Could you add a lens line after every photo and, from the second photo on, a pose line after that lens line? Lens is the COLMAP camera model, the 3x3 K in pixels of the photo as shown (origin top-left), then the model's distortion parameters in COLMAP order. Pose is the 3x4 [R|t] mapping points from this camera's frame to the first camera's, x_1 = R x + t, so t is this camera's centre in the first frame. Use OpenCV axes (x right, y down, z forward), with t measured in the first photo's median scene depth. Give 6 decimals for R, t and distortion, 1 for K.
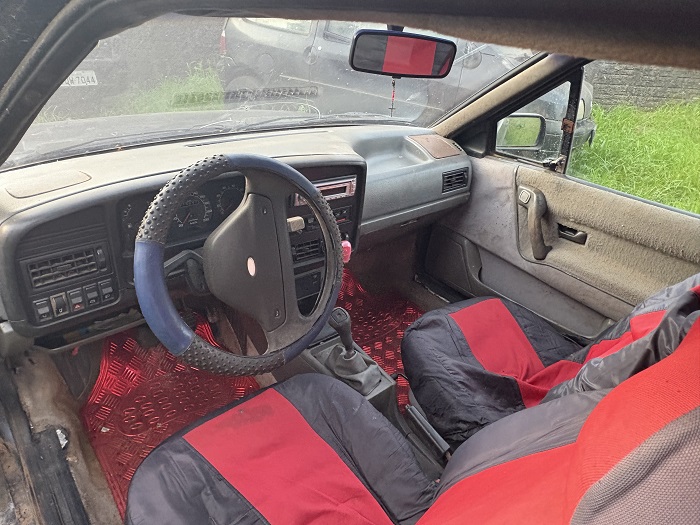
lens RADIAL K [[470.6, 0, 350.0], [0, 470.6, 262.5], [0, 0, 1]] dist [-0.004800, 0.000740]
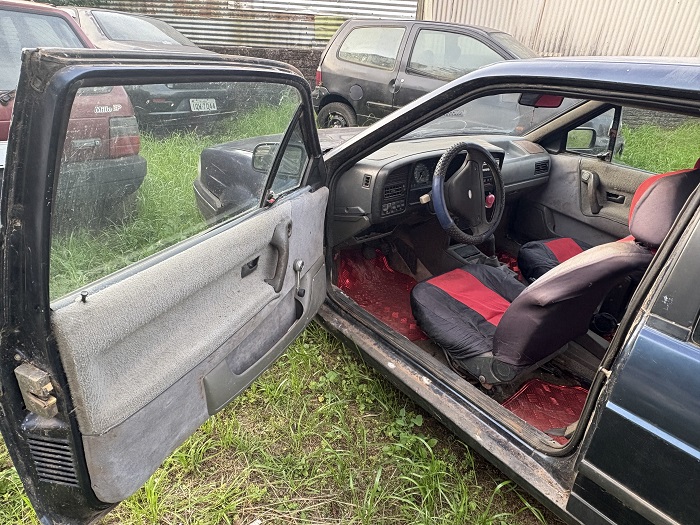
lens RADIAL K [[470.6, 0, 350.0], [0, 470.6, 262.5], [0, 0, 1]] dist [-0.004800, 0.000740]
pose [[0.998997, 0.010497, -0.043522, -0.381552], [-0.012336, 0.999033, -0.042190, 0.241517], [0.043037, 0.042685, 0.998161, -0.675077]]
